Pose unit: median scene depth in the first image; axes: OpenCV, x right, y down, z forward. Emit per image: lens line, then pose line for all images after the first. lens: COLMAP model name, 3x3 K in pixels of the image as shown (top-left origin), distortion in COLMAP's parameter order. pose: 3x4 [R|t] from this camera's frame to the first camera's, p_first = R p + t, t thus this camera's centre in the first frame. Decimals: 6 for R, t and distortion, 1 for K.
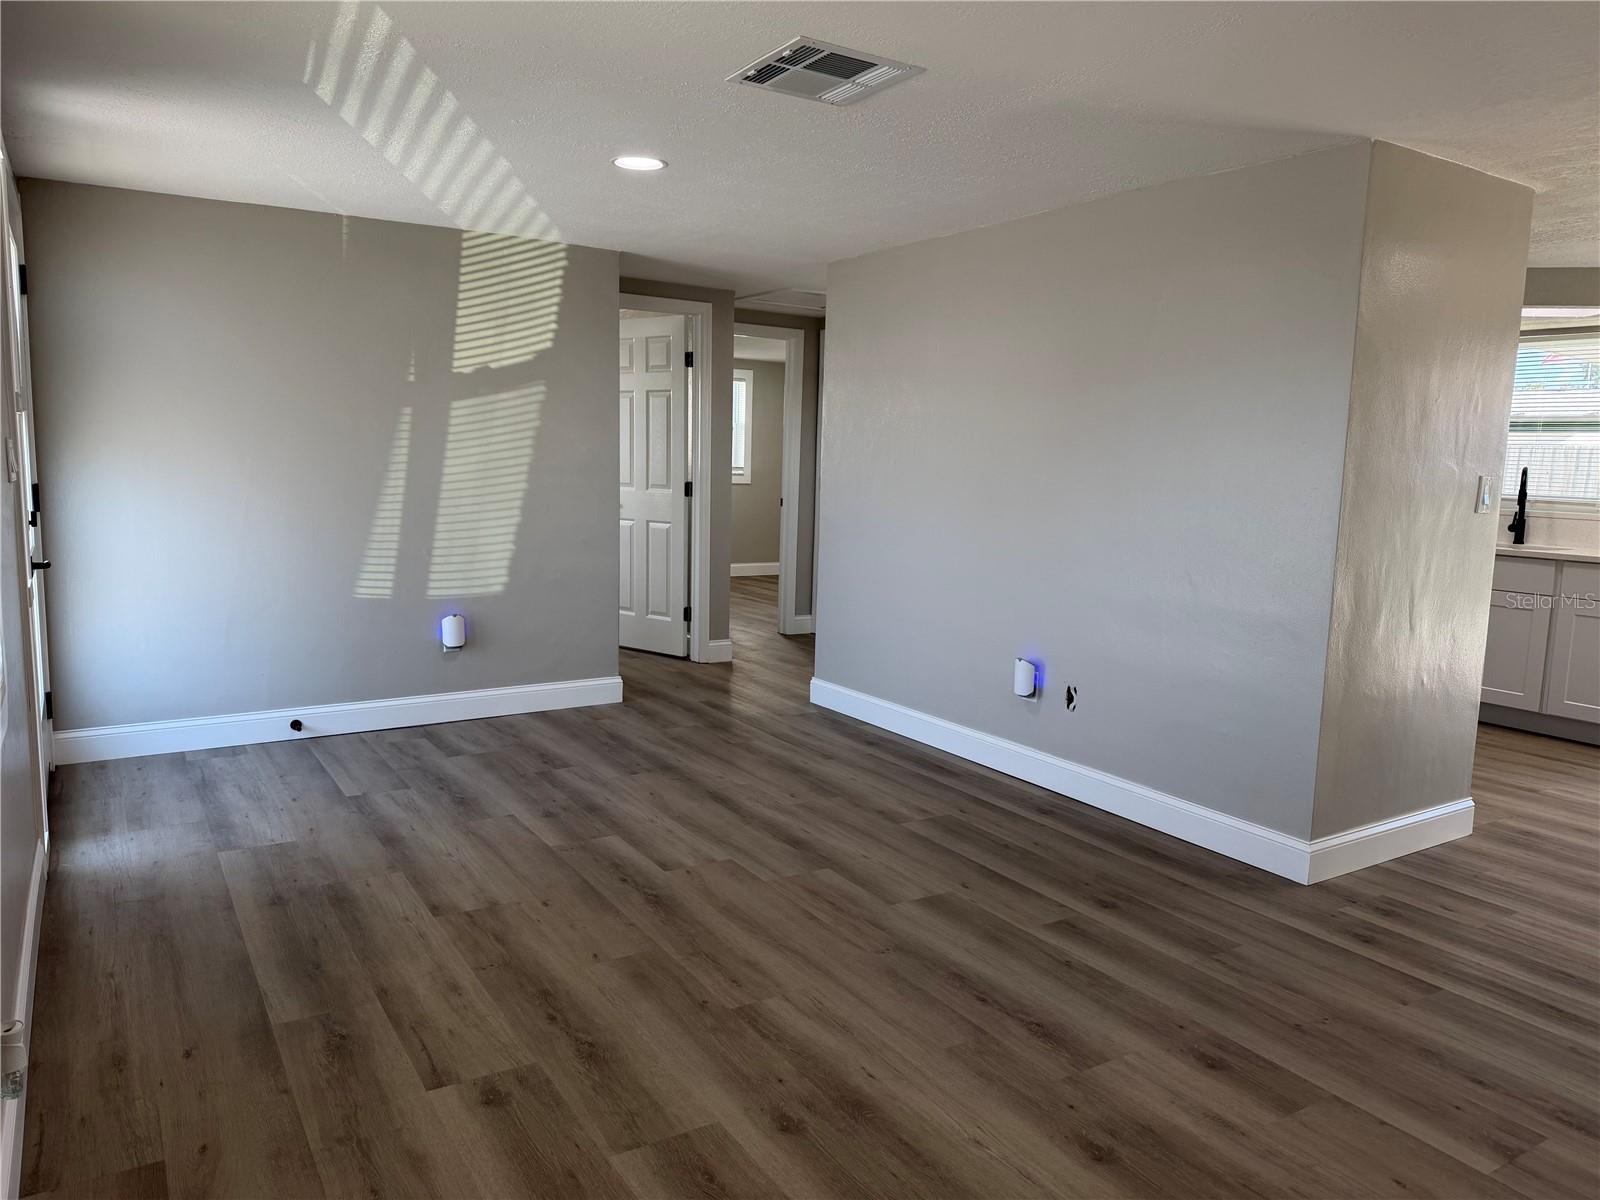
lens RADIAL K [[1122.0, 0, 812.9], [0, 1122.0, 608.4], [0, 0, 1]] dist [0.050187, -0.062865]
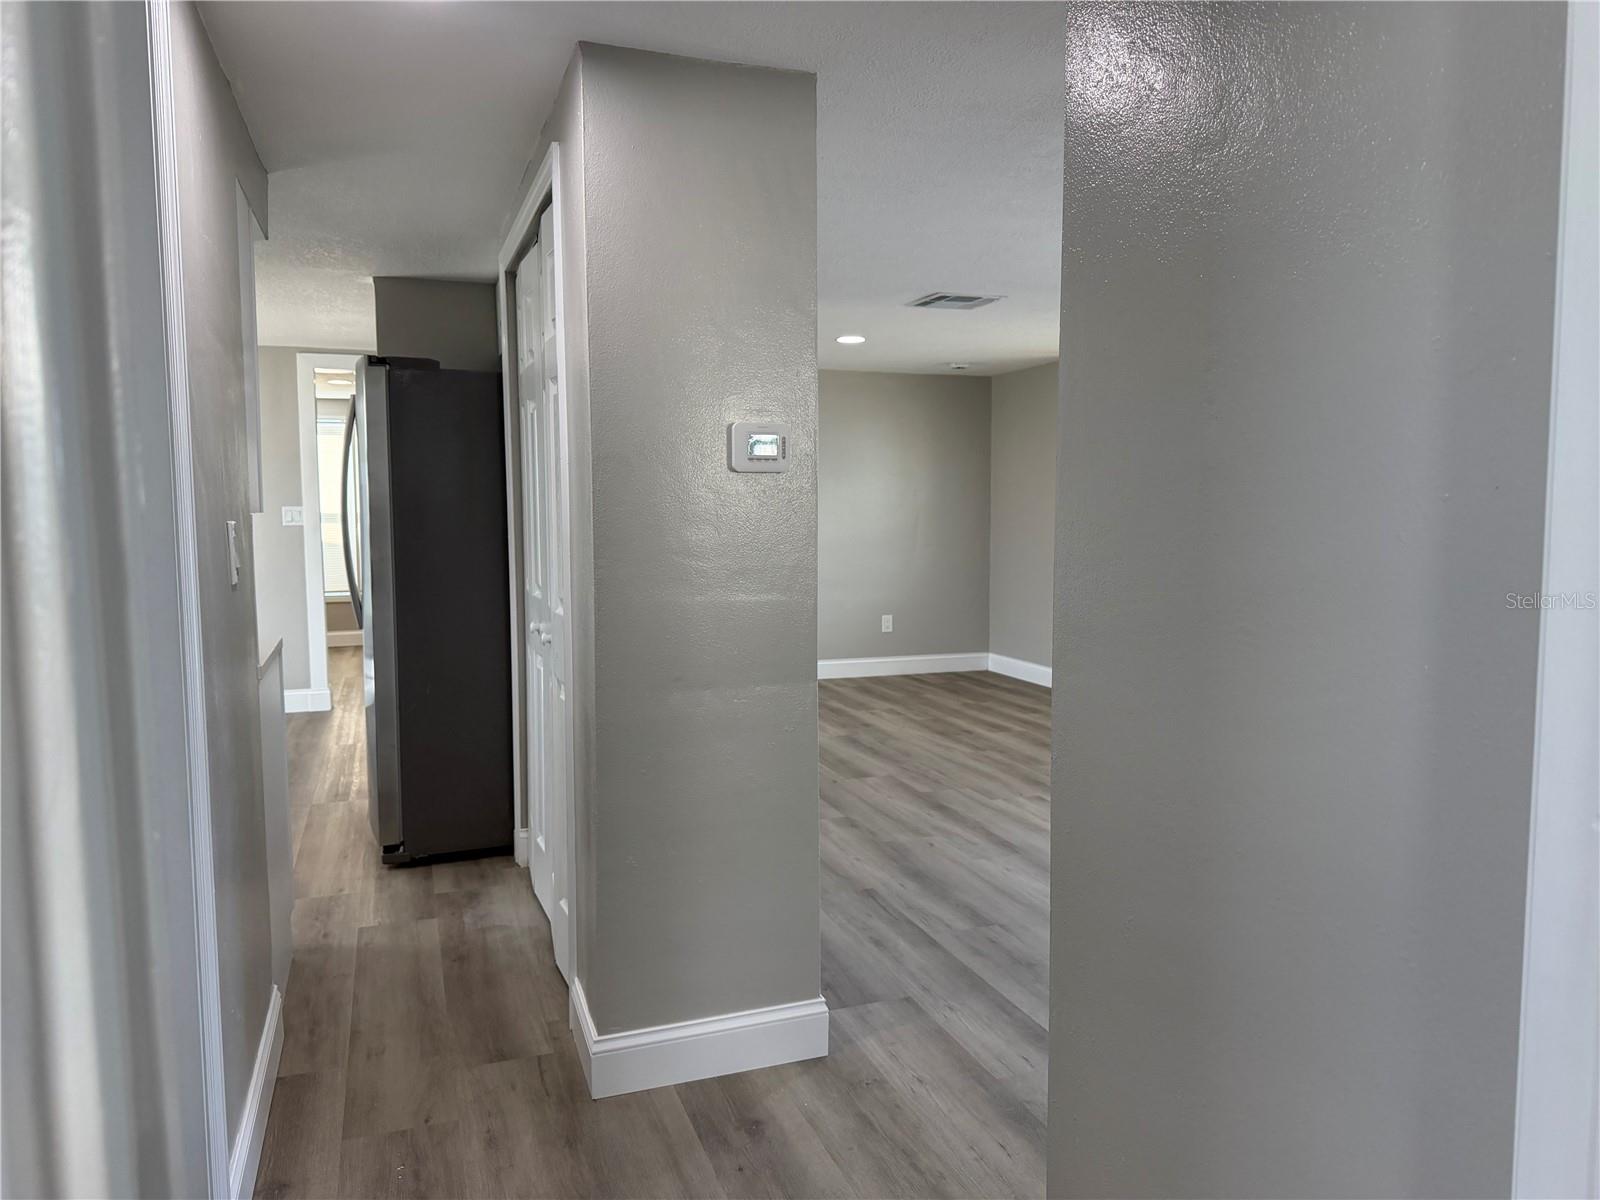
lens RADIAL K [[1122.0, 0, 795.1], [0, 1122.0, 602.1], [0, 0, 1]] dist [0.050187, -0.062865]
pose [[-0.973473, -0.054174, 0.222296, -0.094076], [-0.003185, 0.974679, 0.223585, -0.225287], [-0.228780, 0.216946, -0.948997, 1.641708]]
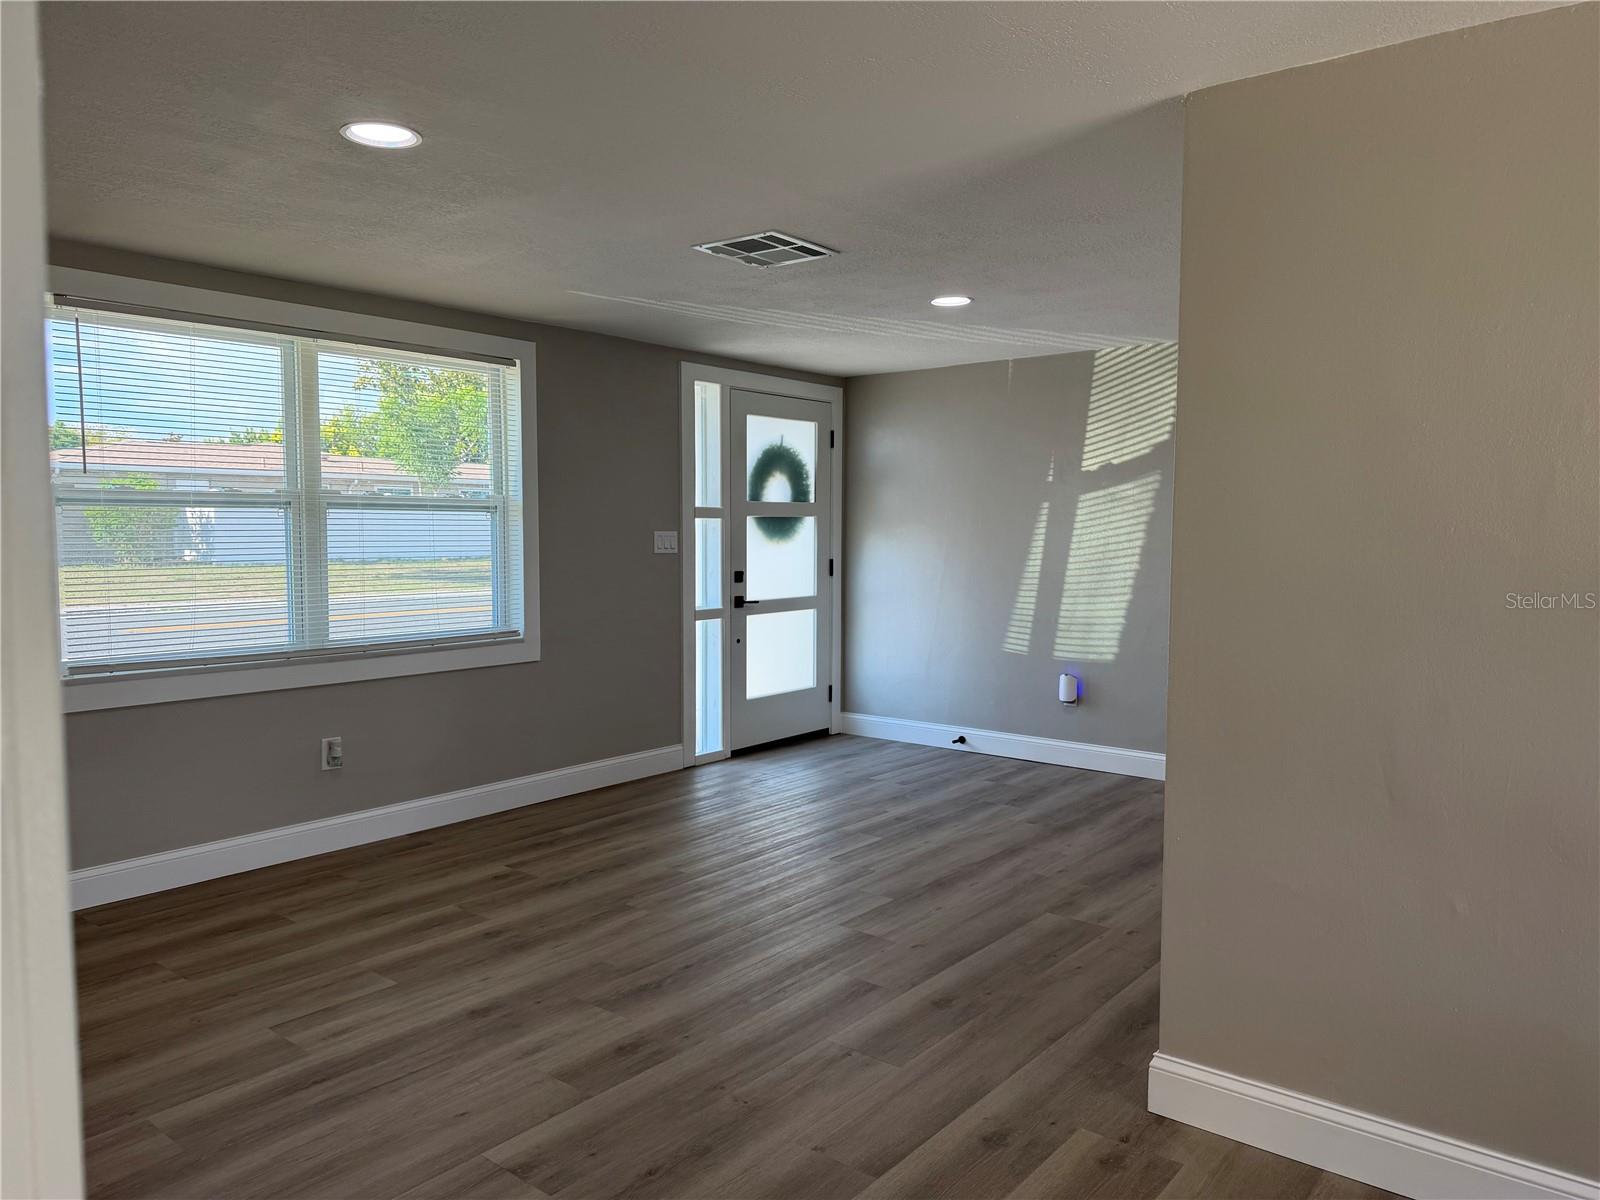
lens RADIAL K [[1122.0, 0, 794.2], [0, 1122.0, 604.5], [0, 0, 1]] dist [0.050187, -0.062865]
pose [[0.314101, 0.042810, -0.948424, 0.728940], [-0.123226, 0.992371, 0.003983, -0.037728], [0.941359, 0.115619, 0.316980, 0.363074]]
